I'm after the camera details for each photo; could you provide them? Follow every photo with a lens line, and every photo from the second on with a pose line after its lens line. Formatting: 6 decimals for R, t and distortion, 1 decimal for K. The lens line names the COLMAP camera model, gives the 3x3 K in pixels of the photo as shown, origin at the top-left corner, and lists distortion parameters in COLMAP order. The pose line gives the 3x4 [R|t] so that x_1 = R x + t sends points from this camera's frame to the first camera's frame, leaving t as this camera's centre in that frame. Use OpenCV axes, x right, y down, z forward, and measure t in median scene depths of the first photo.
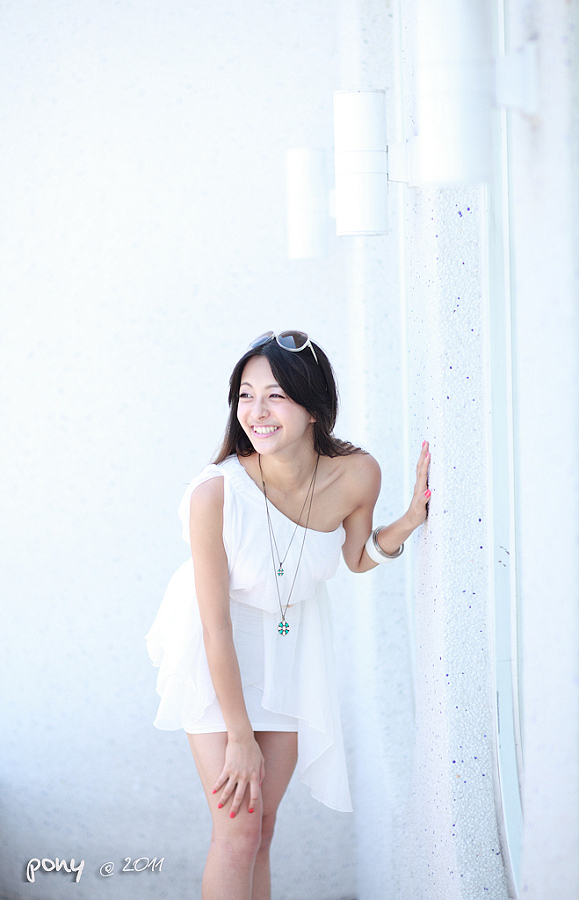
lens RADIAL K [[2303.0, 0, 289.5], [0, 2303.0, 450.0], [0, 0, 1]] dist [-0.091311, -0.352457]
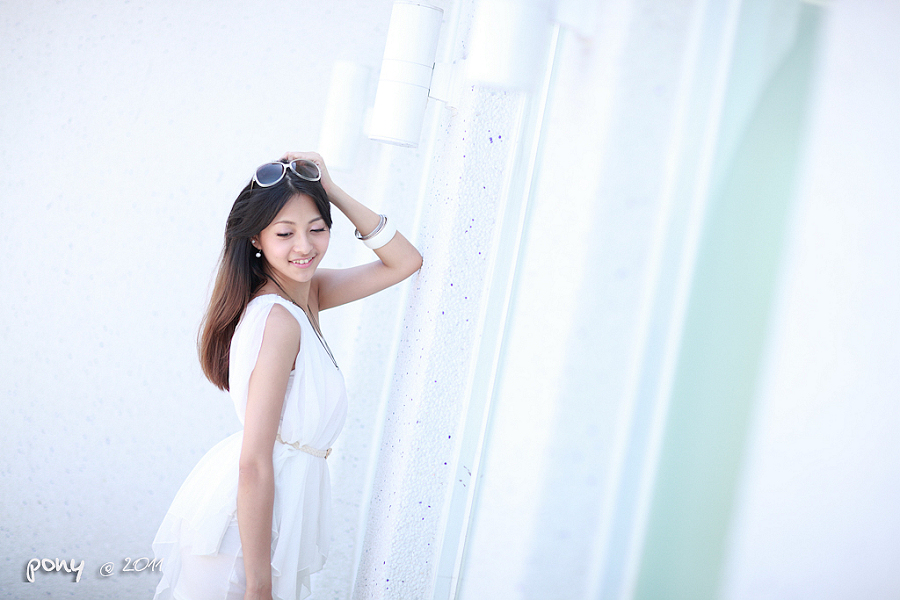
lens RADIAL K [[2185.8, 0, 450.0], [0, 2185.8, 300.0], [0, 0, 1]] dist [-0.107212, -0.236818]
pose [[0.976189, 0.204704, 0.071769, 0.000991], [-0.200977, 0.978001, -0.055869, 0.025197], [-0.081627, 0.040115, 0.995855, 0.033190]]
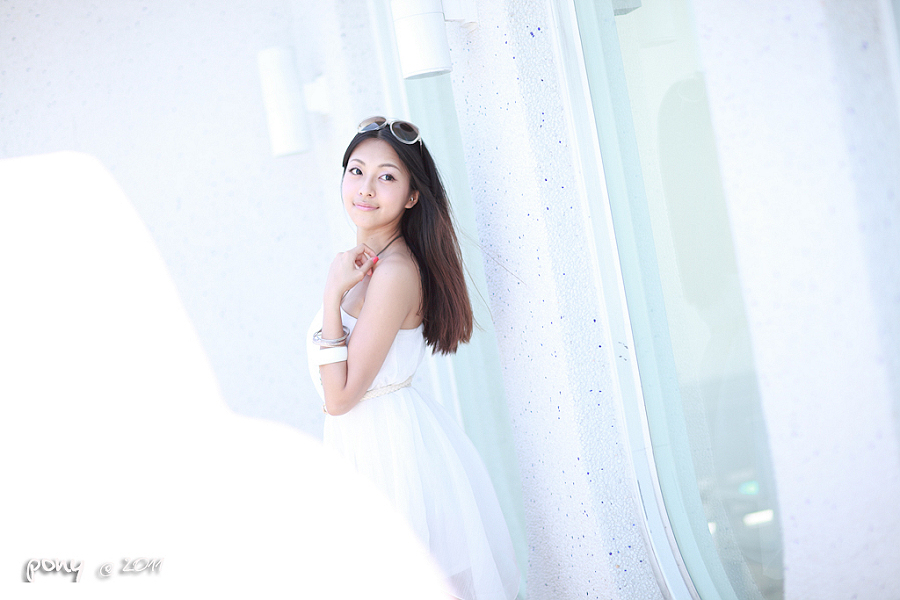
lens RADIAL K [[2185.8, 0, 450.0], [0, 2185.8, 300.0], [0, 0, 1]] dist [-0.107212, -0.236818]
pose [[0.967117, -0.141350, 0.211434, -0.188770], [0.157484, 0.985609, -0.061437, 0.071773], [-0.199707, 0.092714, 0.975459, 0.046547]]
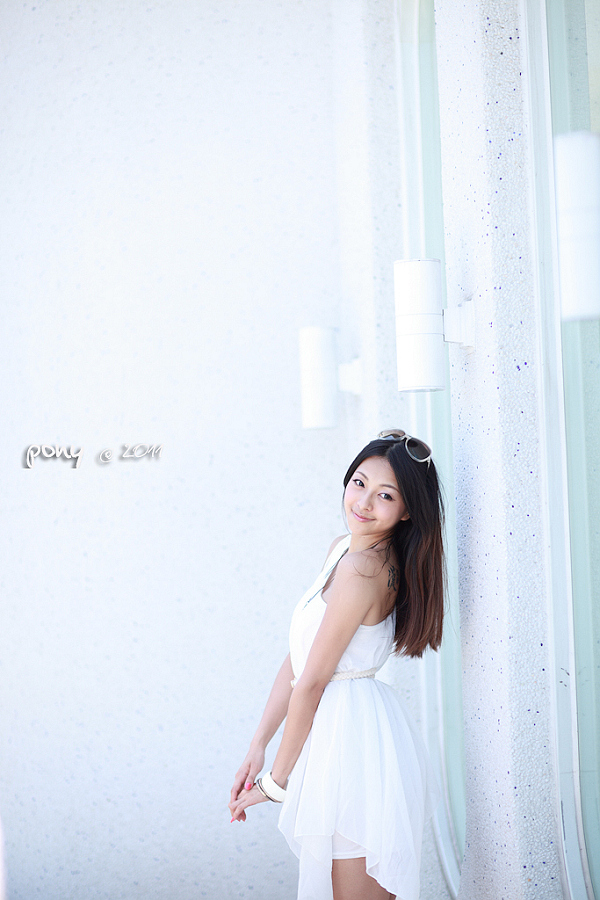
lens RADIAL K [[2185.8, 0, 300.0], [0, 2185.8, 450.0], [0, 0, 1]] dist [-0.107212, -0.236818]
pose [[0.996477, -0.008428, 0.083448, -0.118424], [0.016573, 0.995107, -0.097403, 0.037477], [-0.082219, 0.098443, 0.991740, -0.032483]]
